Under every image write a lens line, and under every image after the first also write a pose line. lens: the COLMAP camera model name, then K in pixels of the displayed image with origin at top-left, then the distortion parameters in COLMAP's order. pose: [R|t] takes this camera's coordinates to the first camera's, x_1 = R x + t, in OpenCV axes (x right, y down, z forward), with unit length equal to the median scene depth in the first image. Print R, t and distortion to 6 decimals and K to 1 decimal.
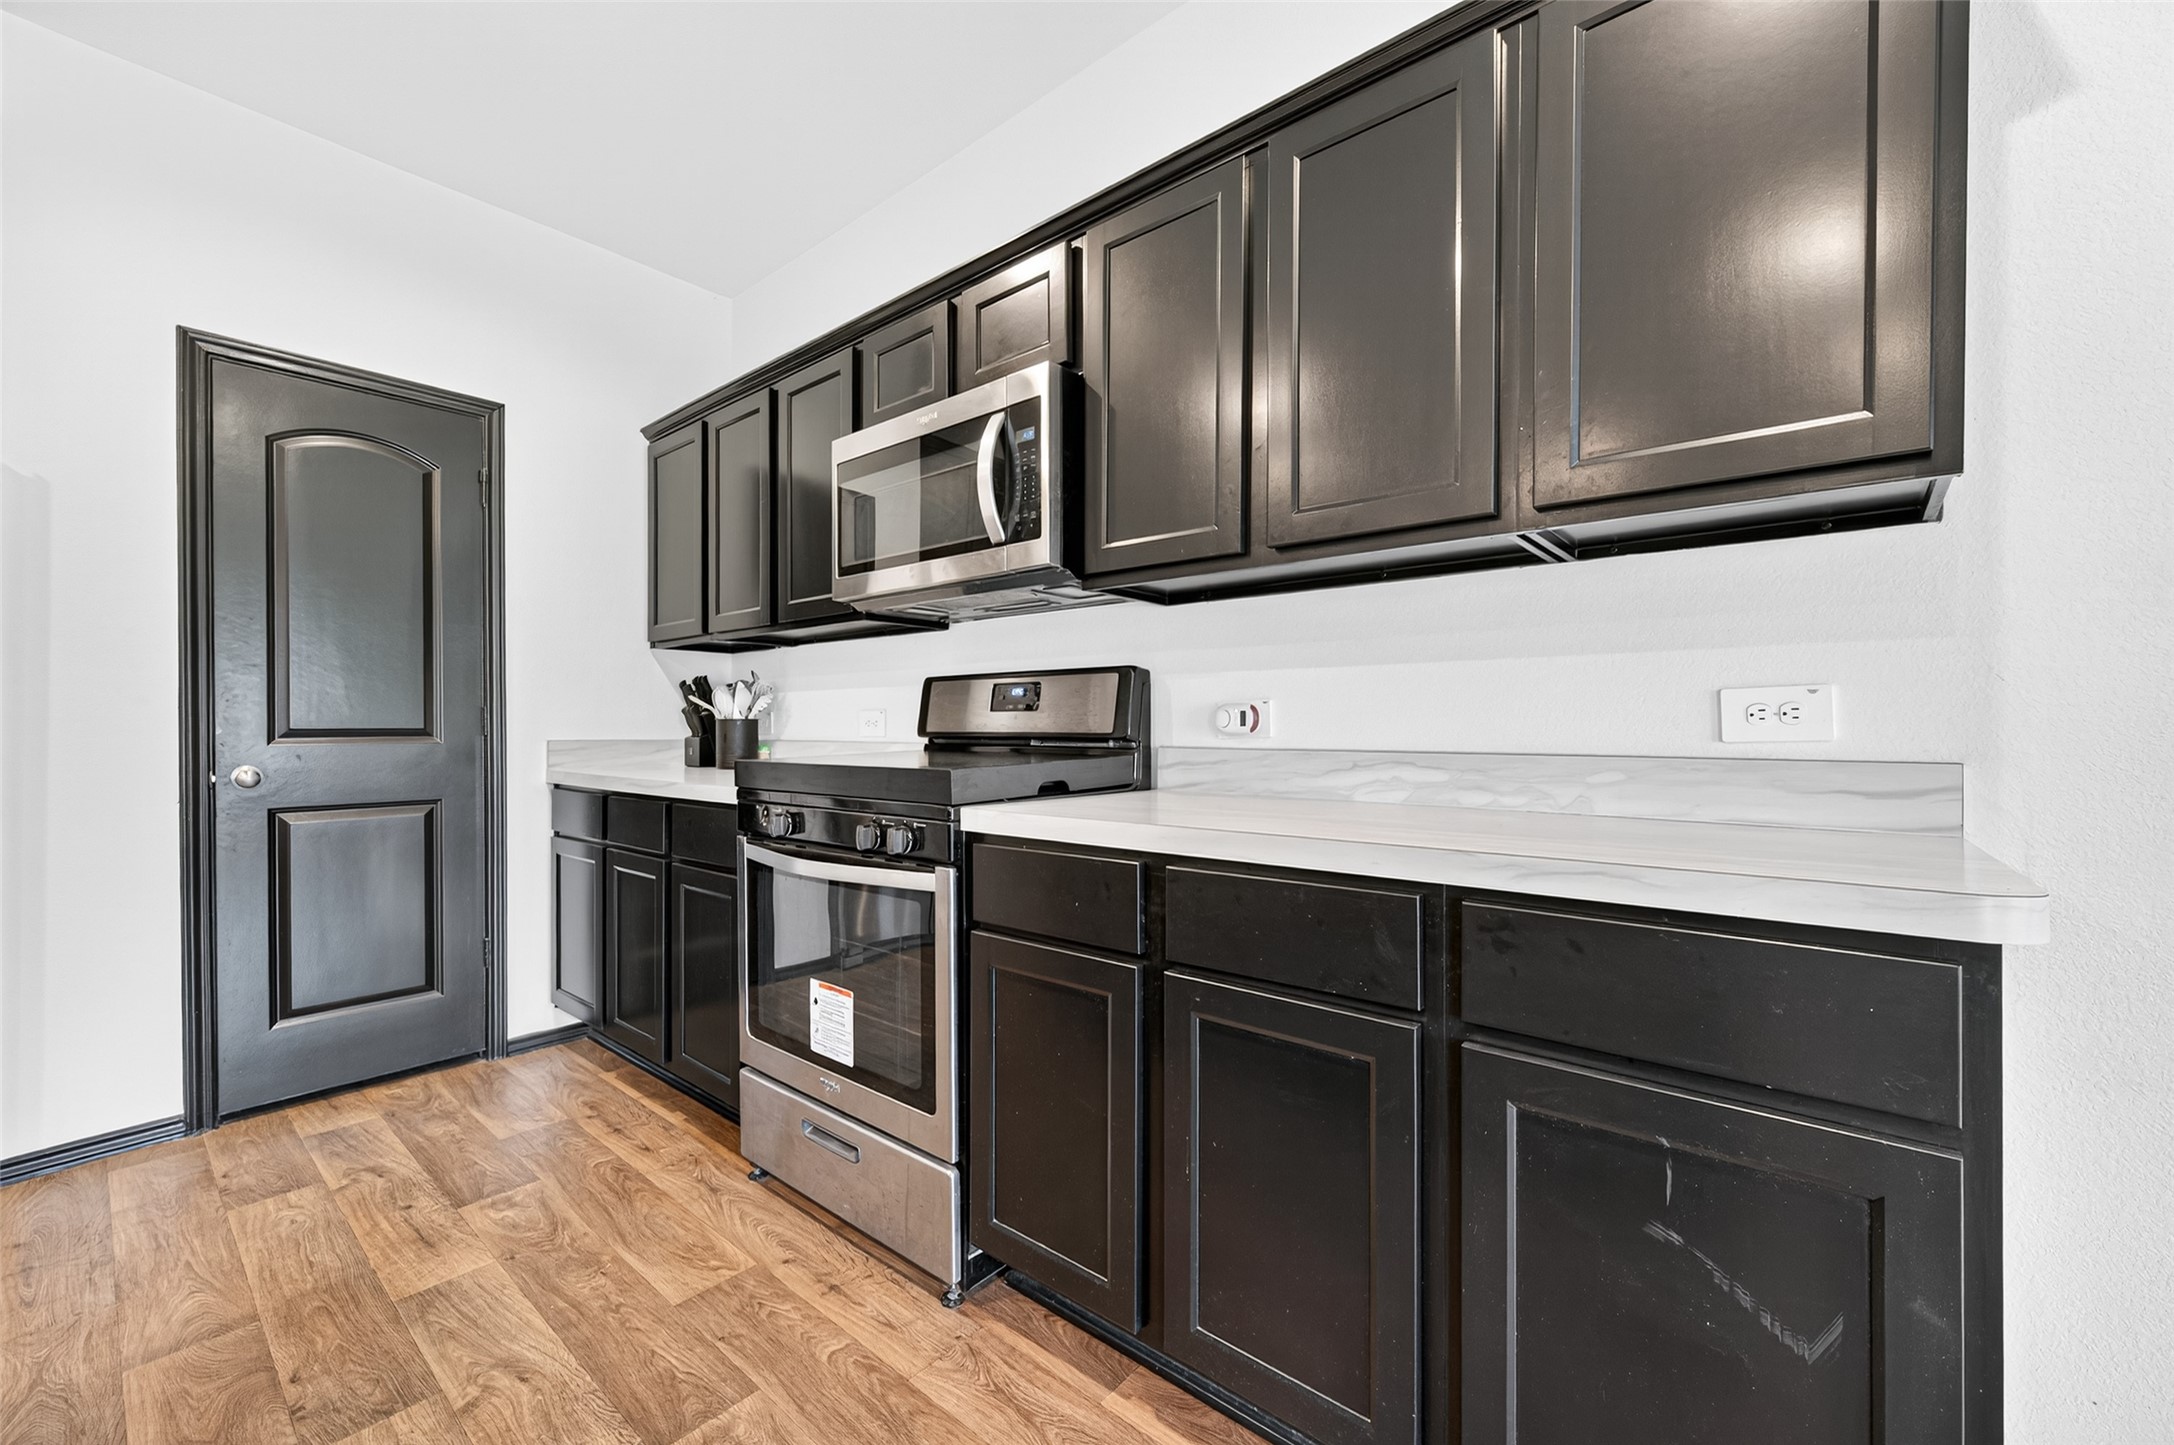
lens RADIAL K [[853.0, 0, 1087.0], [0, 853.0, 722.5], [0, 0, 1]] dist [0.002073, 0.000288]
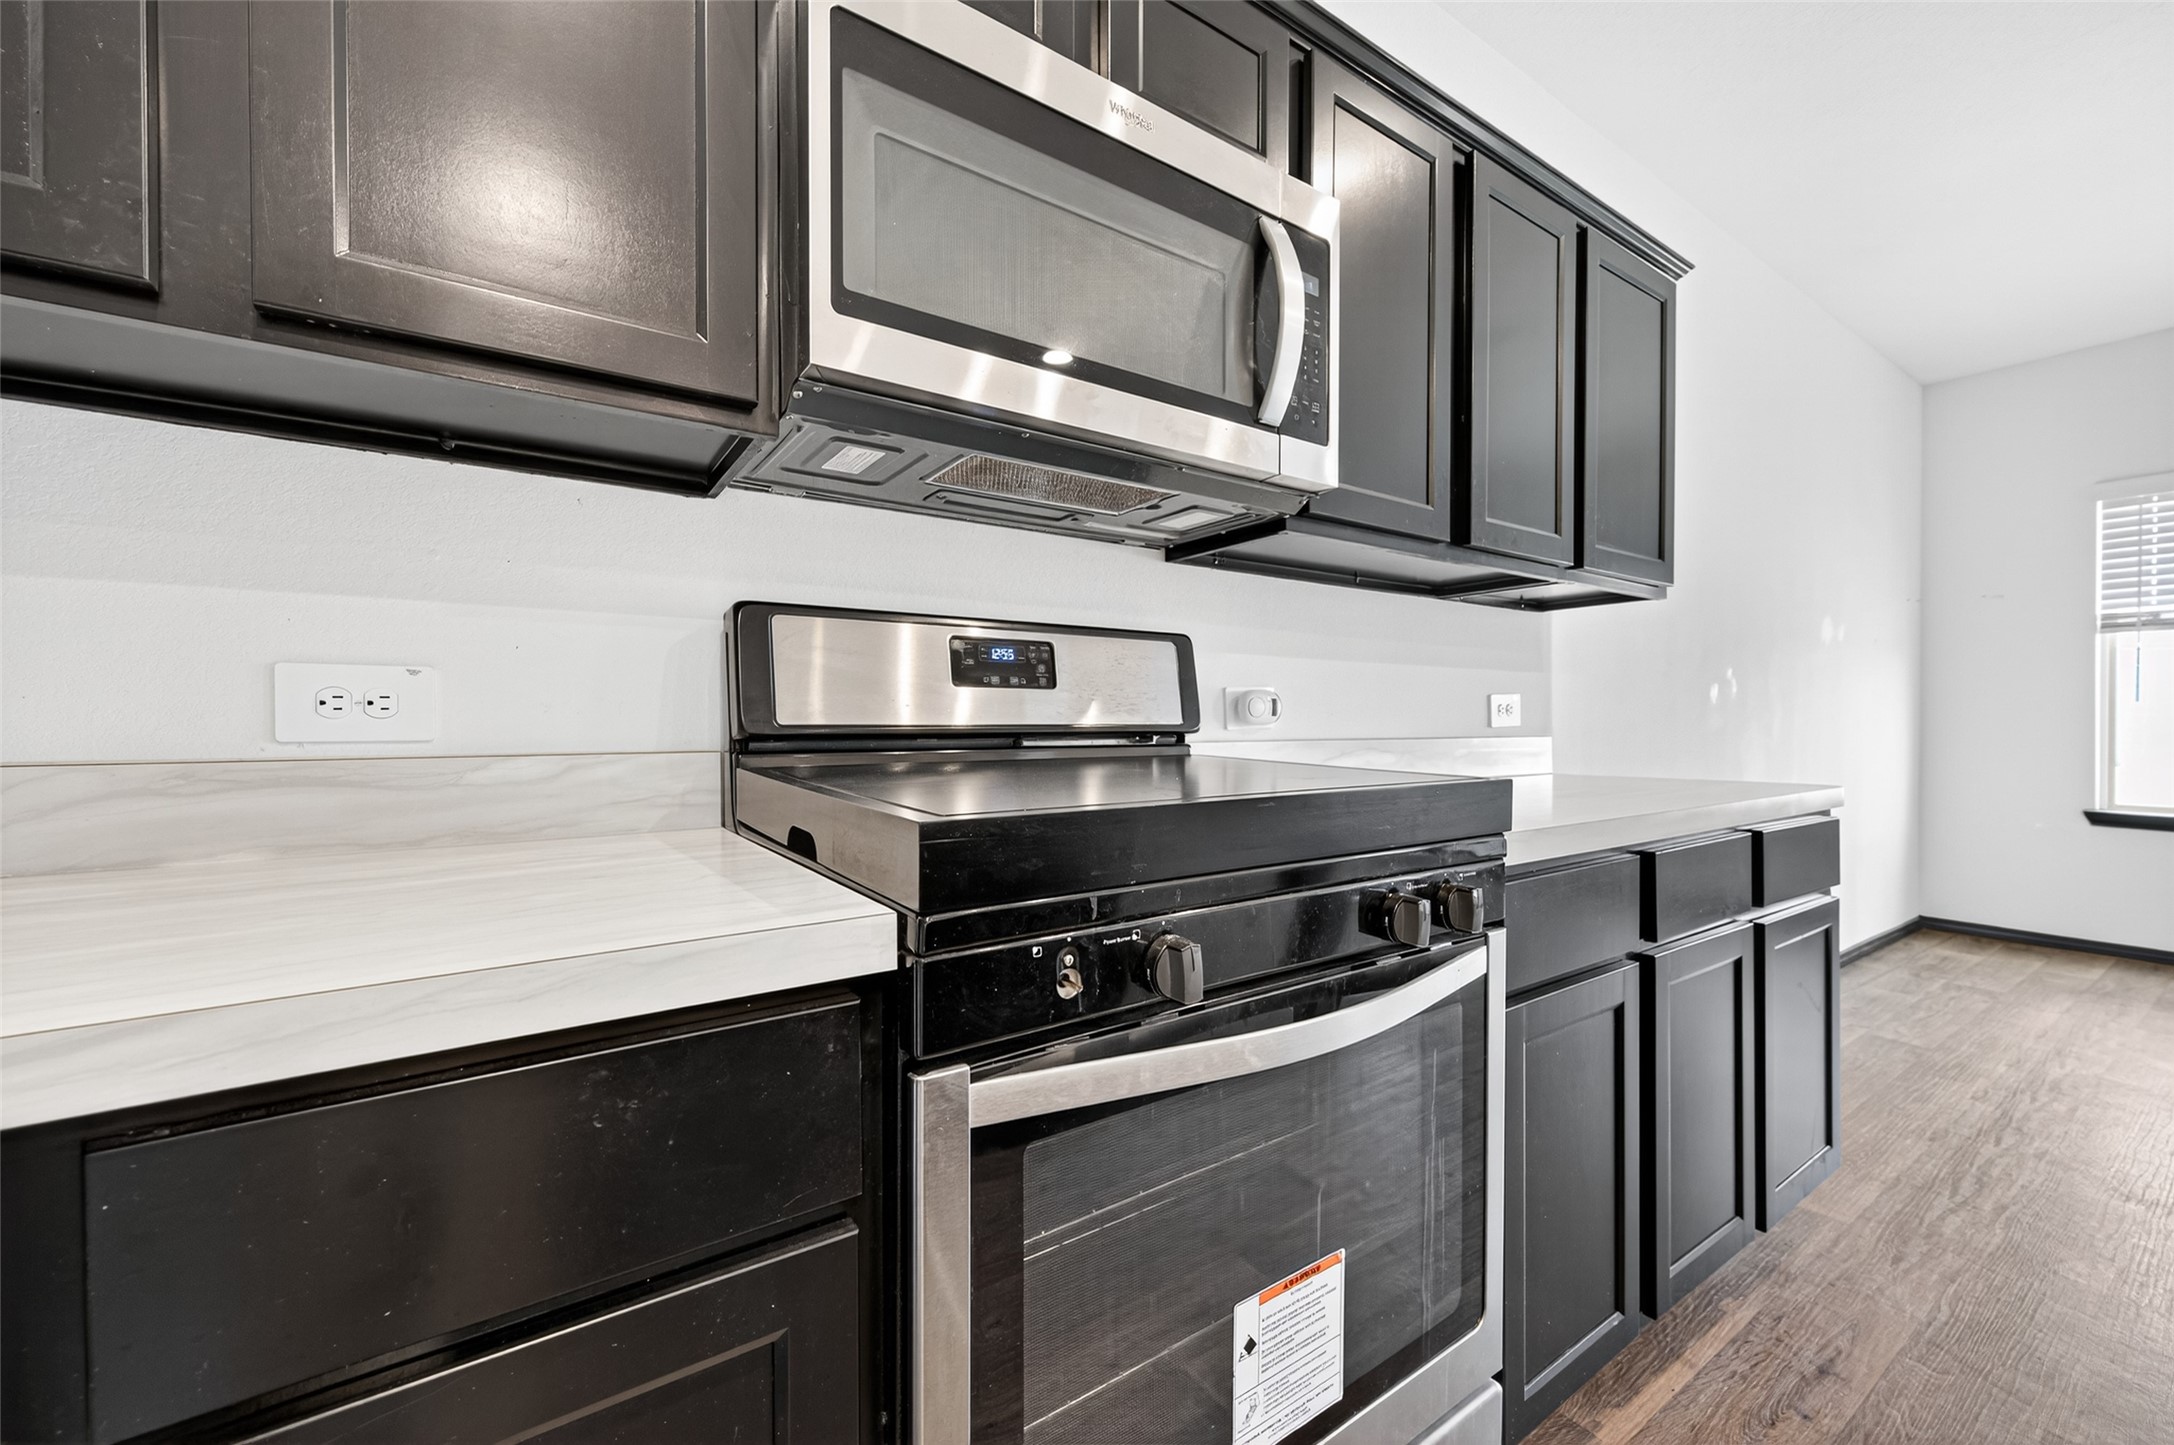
lens RADIAL K [[853.0, 0, 1087.0], [0, 853.0, 722.5], [0, 0, 1]] dist [0.002073, 0.000288]
pose [[0.264701, -0.002686, 0.964327, -0.710735], [-0.006118, 0.999971, 0.004465, 0.008493], [-0.964311, -0.007081, 0.264677, 0.909157]]
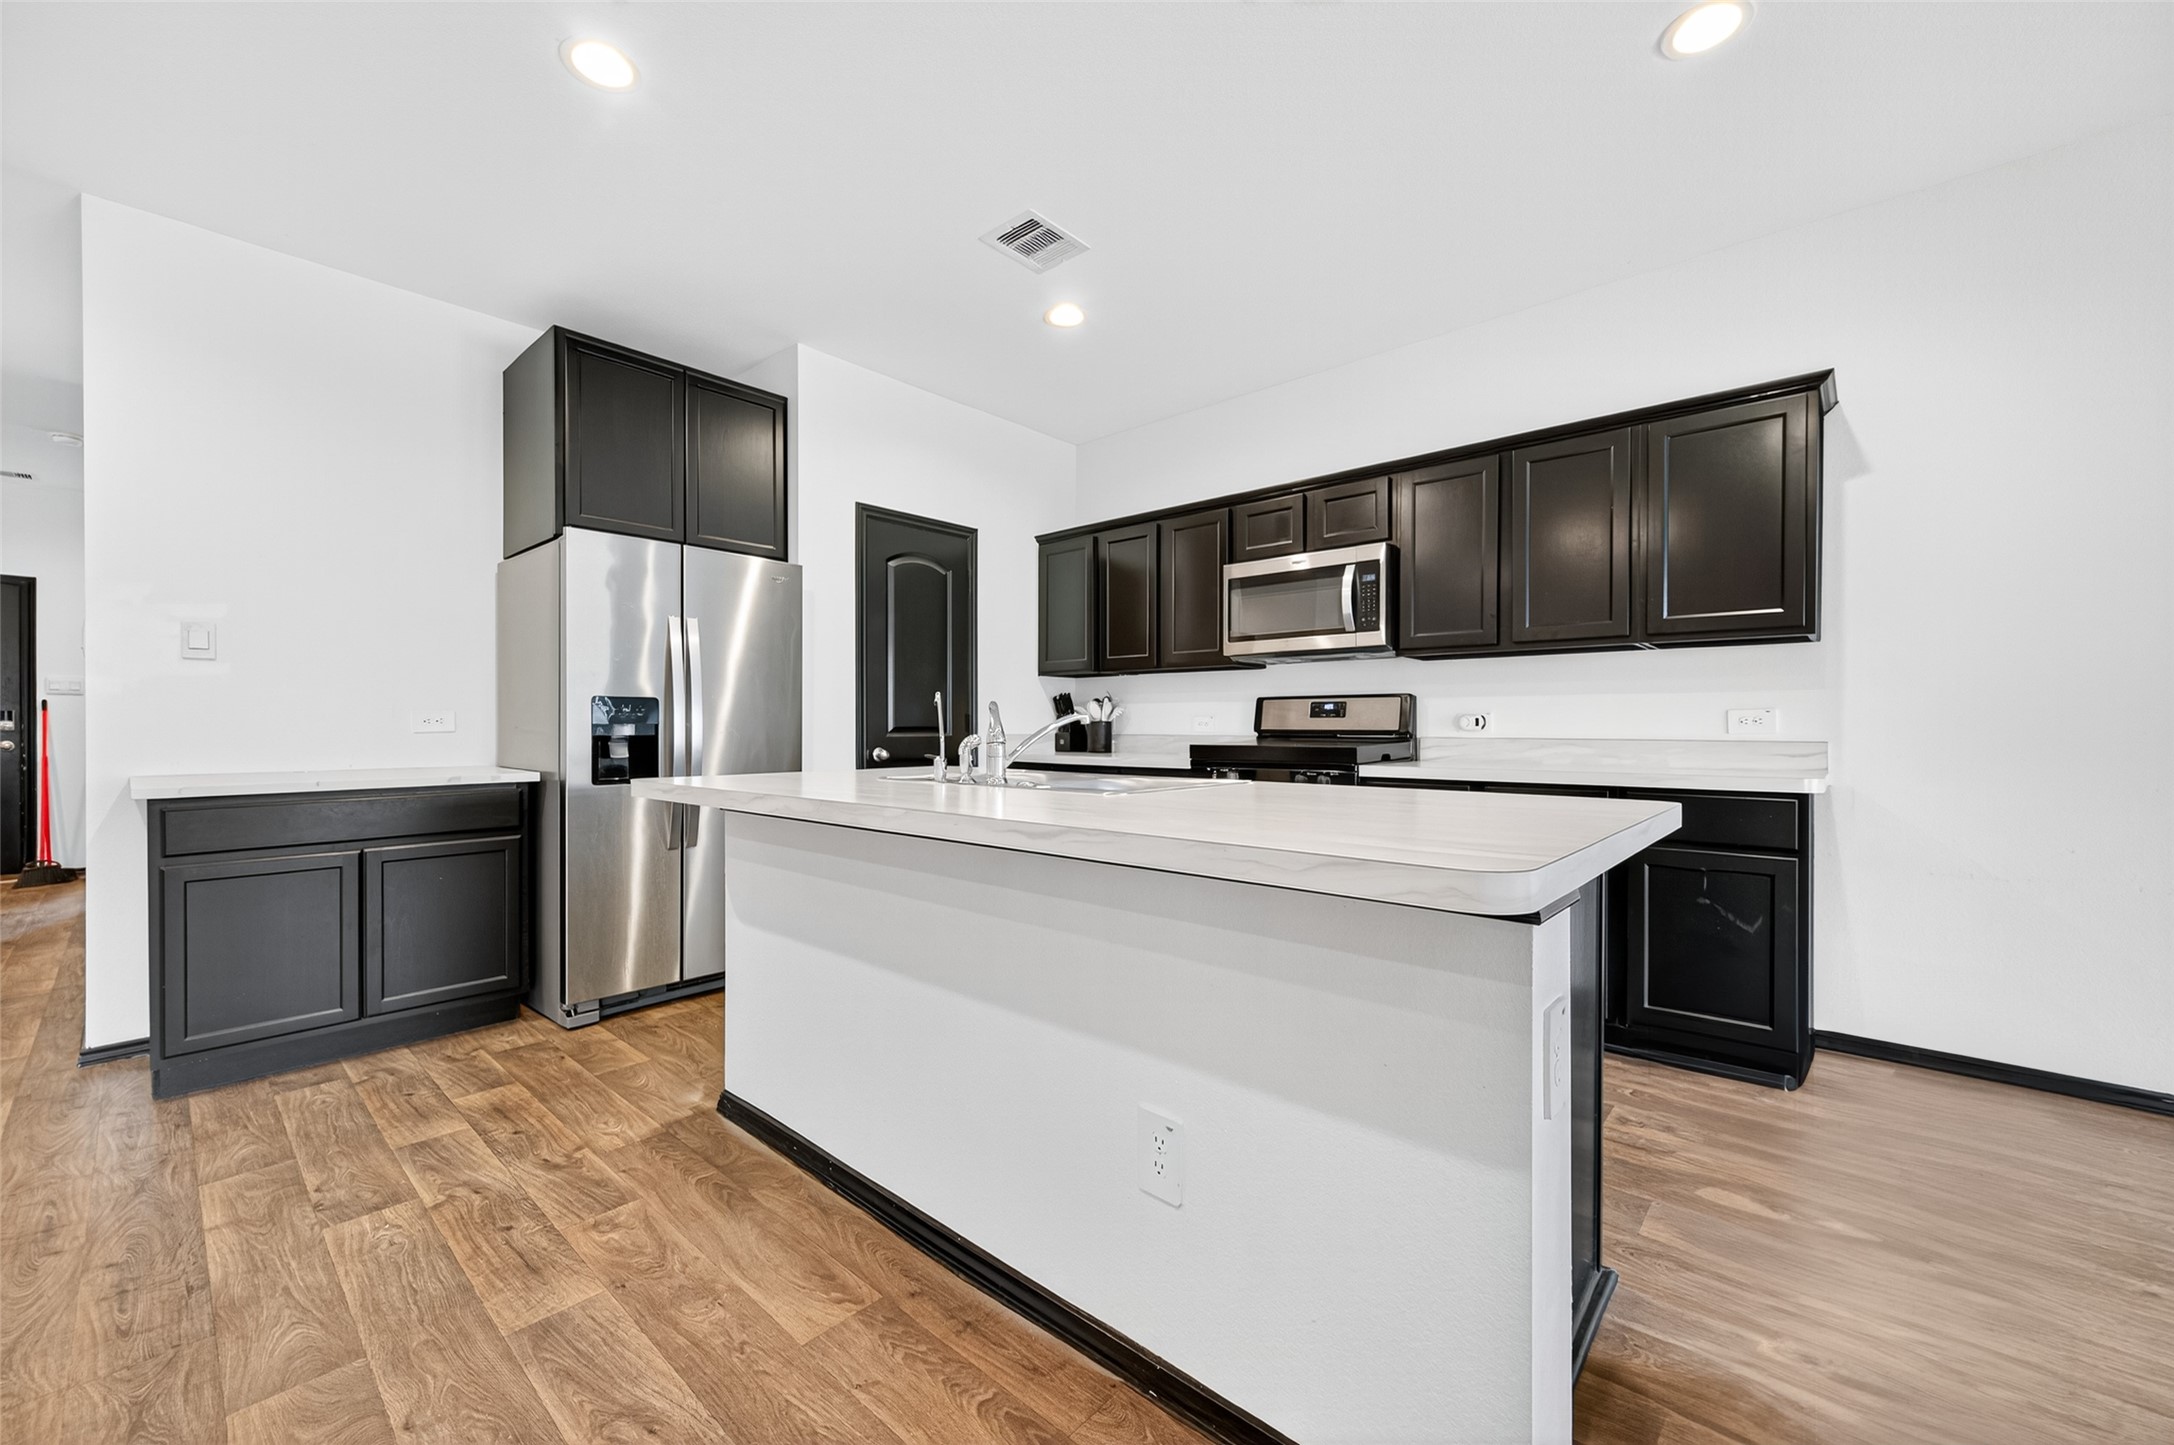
lens RADIAL K [[853.0, 0, 1087.0], [0, 853.0, 722.5], [0, 0, 1]] dist [0.002073, 0.000288]
pose [[0.999769, -0.000001, -0.021480, -0.625914], [0.000053, 0.999997, 0.002419, -0.008654], [0.021480, -0.002419, 0.999766, -0.897190]]
